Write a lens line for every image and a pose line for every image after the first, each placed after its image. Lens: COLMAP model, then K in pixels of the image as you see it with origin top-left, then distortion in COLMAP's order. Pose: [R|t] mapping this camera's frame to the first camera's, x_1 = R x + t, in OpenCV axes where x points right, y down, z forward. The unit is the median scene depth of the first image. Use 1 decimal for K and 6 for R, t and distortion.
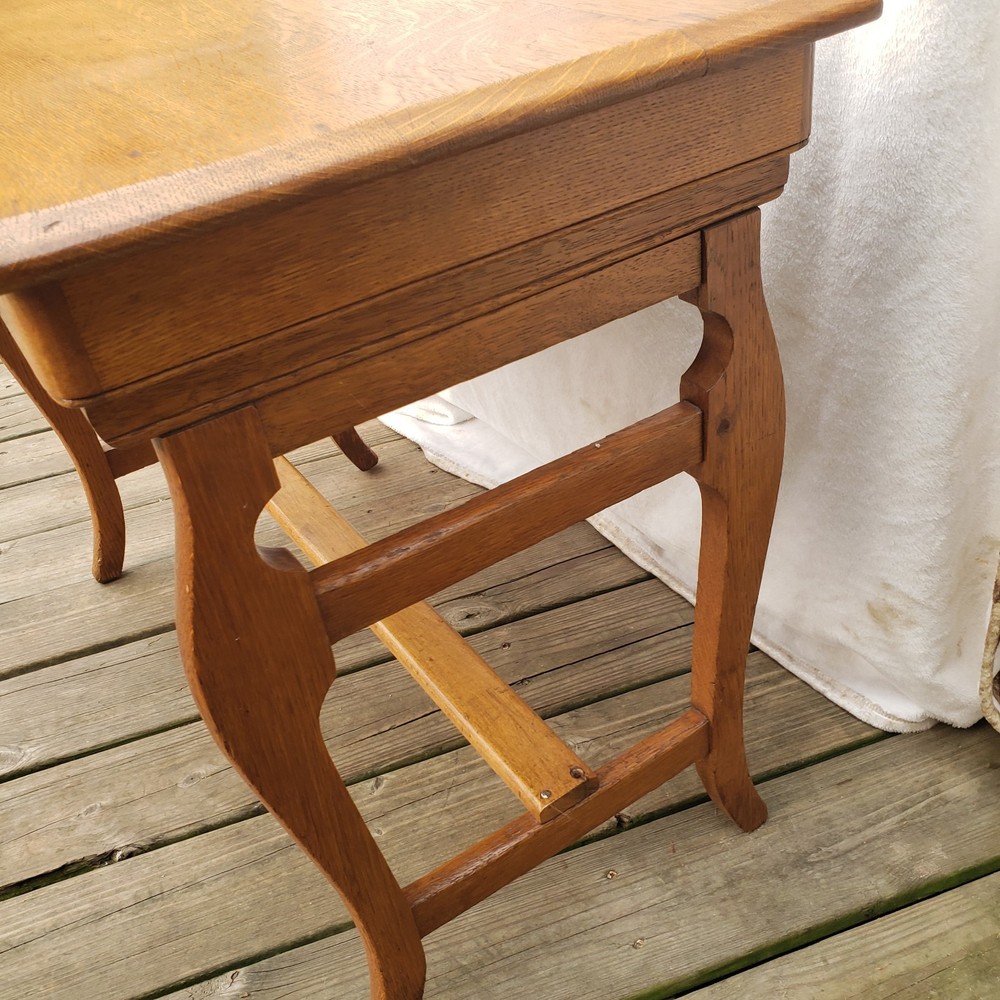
lens RADIAL K [[1056.7, 0, 520.4], [0, 1056.7, 505.3], [0, 0, 1]] dist [0.009701, 0.000000]
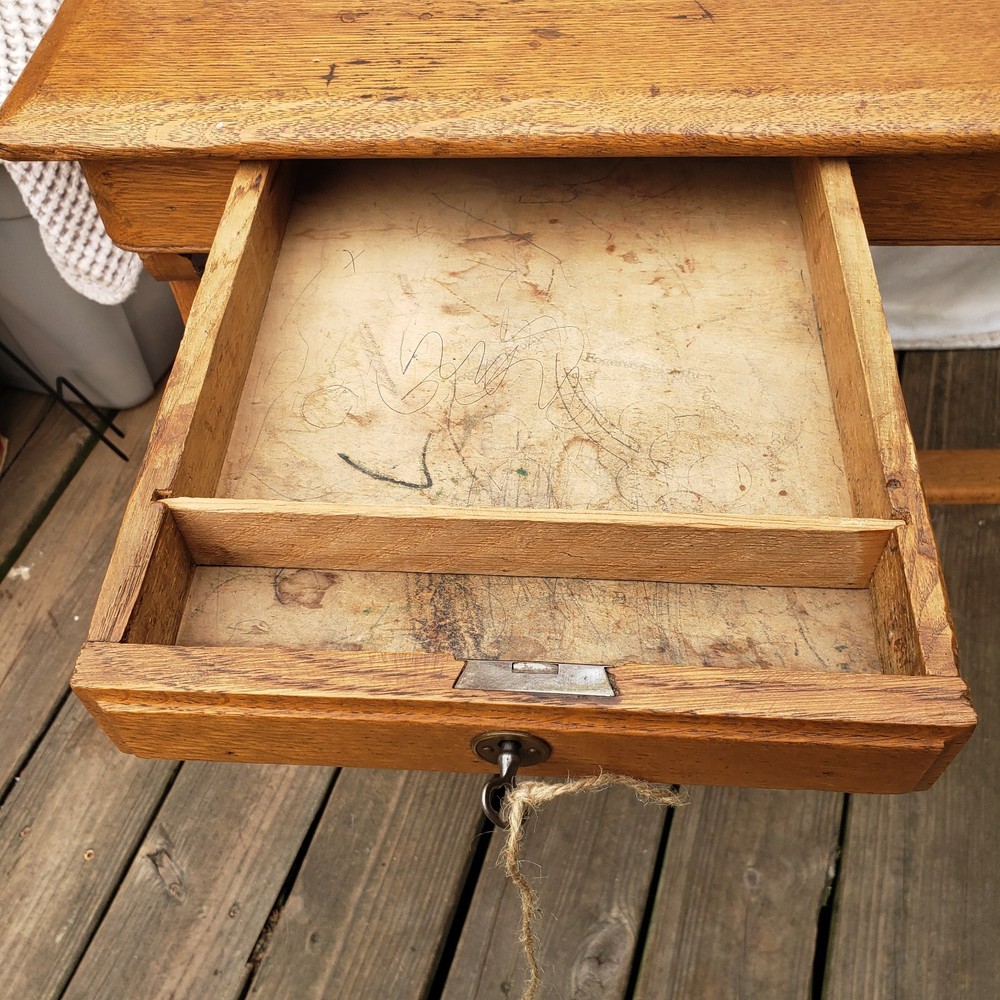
lens RADIAL K [[1056.7, 0, 497.2], [0, 1056.7, 529.2], [0, 0, 1]] dist [0.009701, 0.000000]
pose [[0.582548, -0.602262, 0.545820, -0.959133], [0.467593, 0.797606, 0.381028, -0.438010], [-0.664827, 0.033254, 0.746257, 0.539081]]
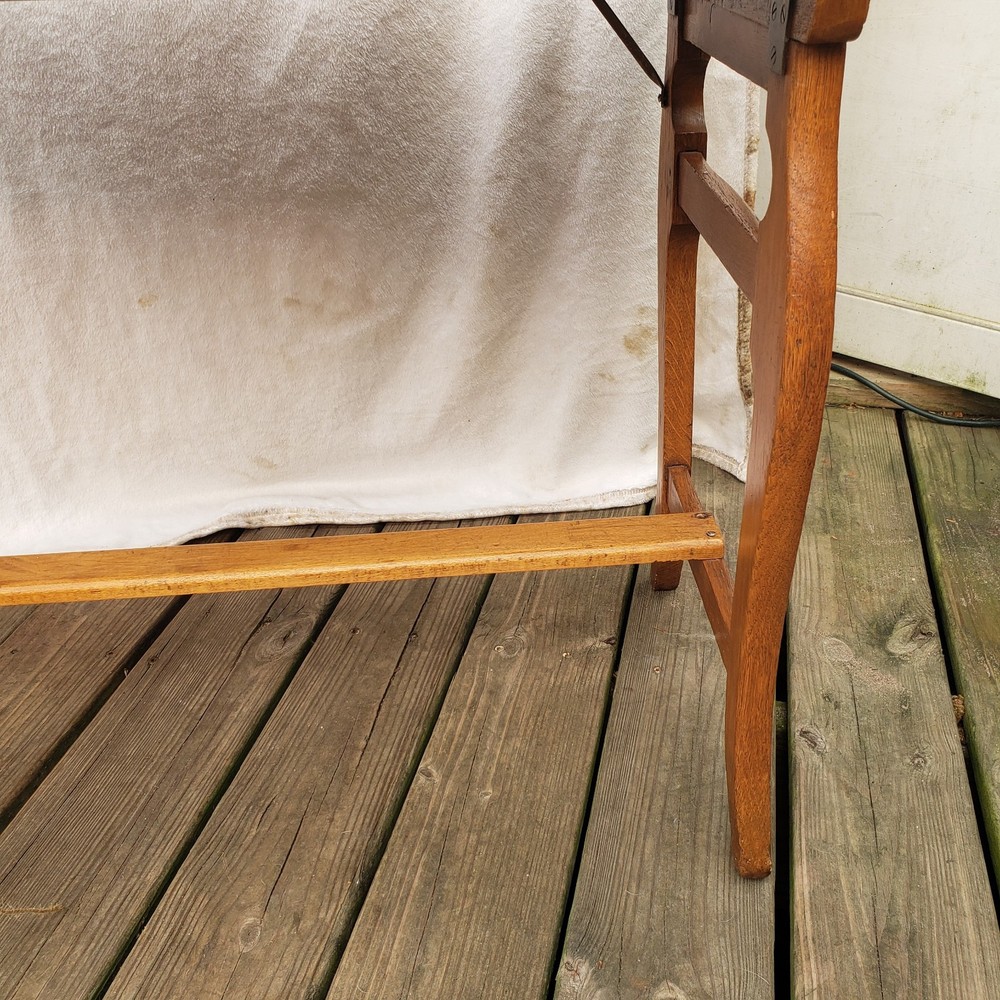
lens RADIAL K [[1056.7, 0, 521.9], [0, 1056.7, 498.3], [0, 0, 1]] dist [0.009701, 0.000000]
pose [[0.505705, -0.362387, 0.782904, -0.782016], [0.484851, 0.870003, 0.089520, 0.030045], [-0.713570, 0.334321, 0.615669, 0.378767]]
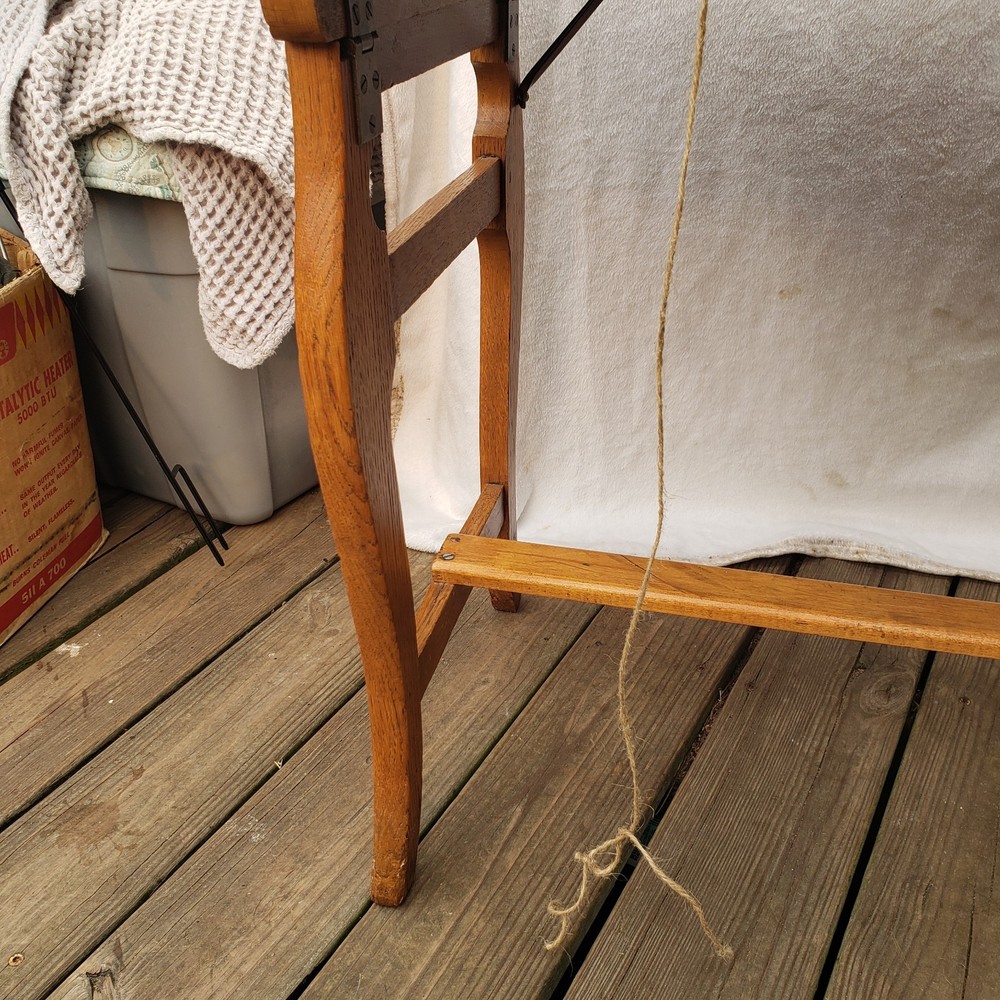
lens RADIAL K [[1056.7, 0, 521.1], [0, 1056.7, 535.1], [0, 0, 1]] dist [0.009701, 0.000000]
pose [[0.725731, -0.278540, 0.629071, -0.954675], [0.334862, 0.941768, 0.030682, -0.162745], [-0.600985, 0.188385, 0.776742, 0.694115]]
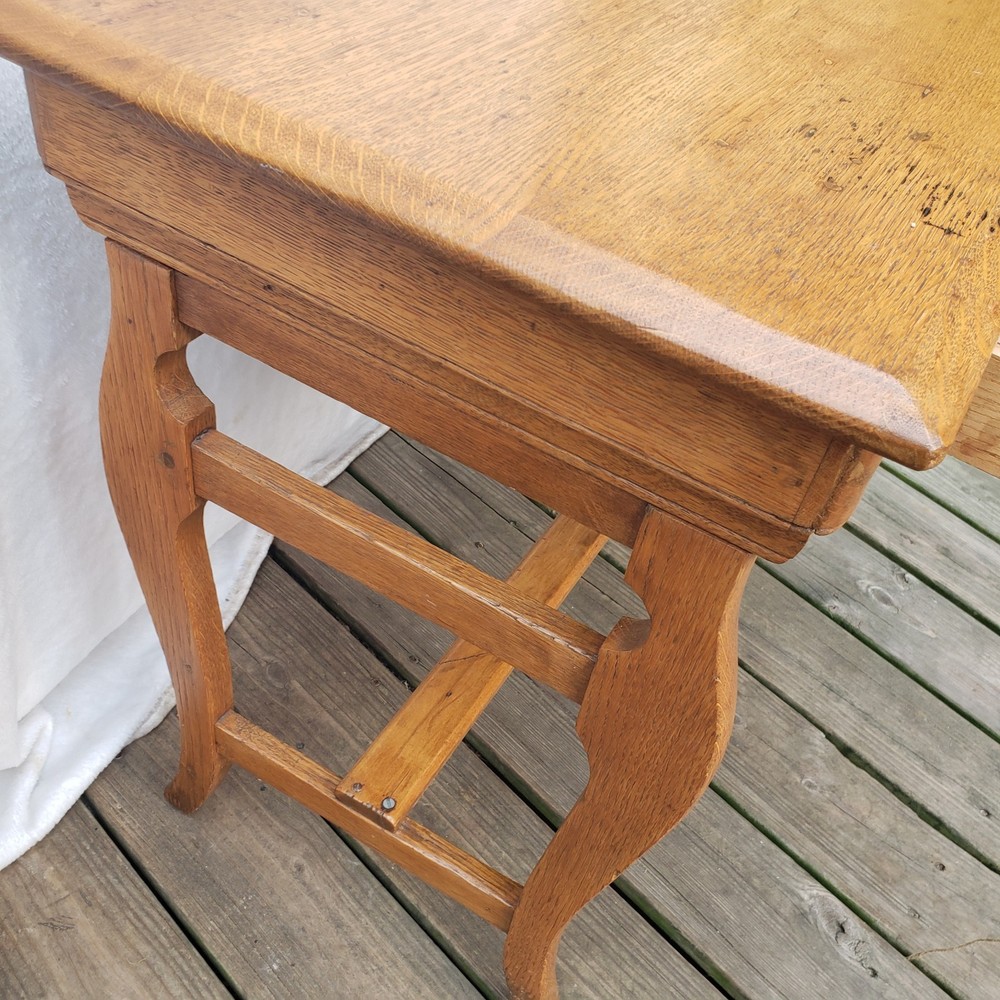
lens RADIAL K [[1056.7, 0, 509.5], [0, 1056.7, 534.0], [0, 0, 1]] dist [0.009701, 0.000000]
pose [[-0.461754, -0.600851, 0.652504, -0.909419], [0.432655, 0.489611, 0.757027, -0.841596], [-0.774334, 0.631870, 0.033881, 1.187417]]
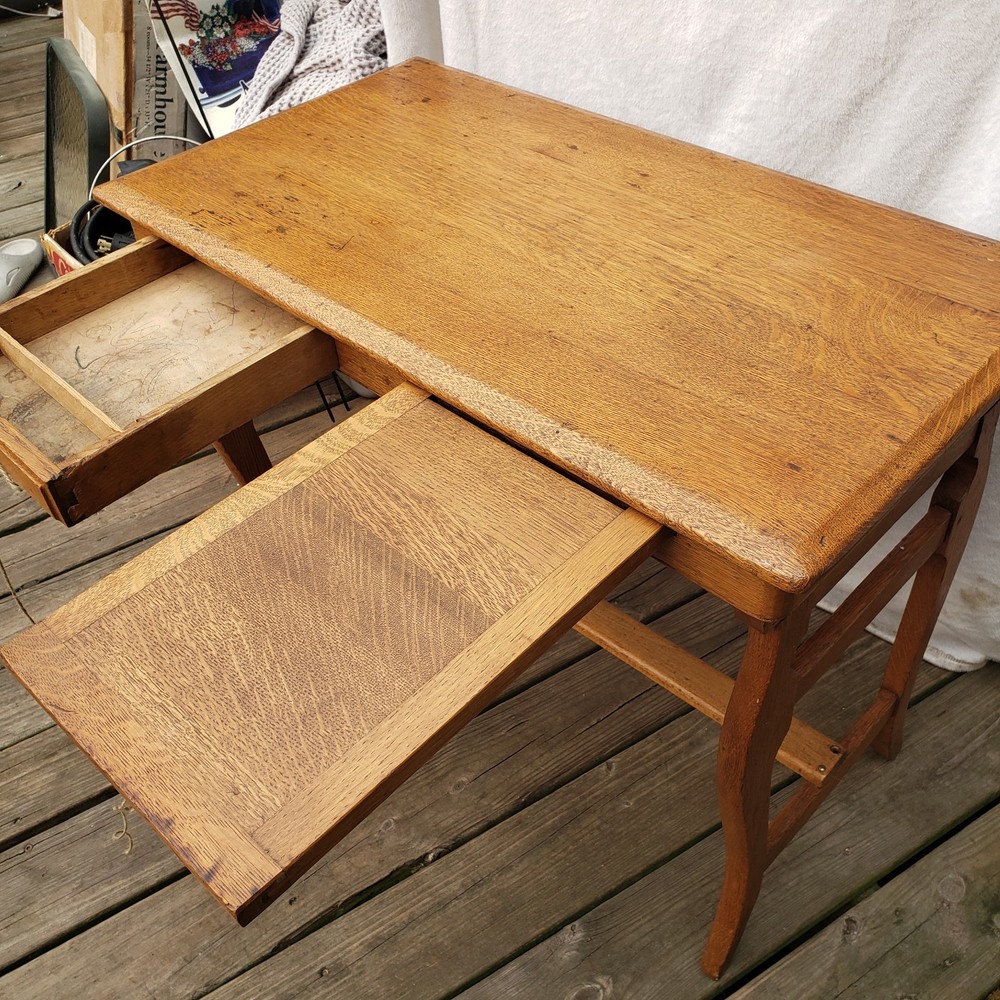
lens RADIAL K [[1056.7, 0, 519.8], [0, 1056.7, 517.3], [0, 0, 1]] dist [0.009701, 0.000000]
pose [[0.972531, -0.118351, 0.200441, -0.528208], [0.096822, 0.988748, 0.114033, -0.228289], [-0.211682, -0.091494, 0.973047, -0.246455]]
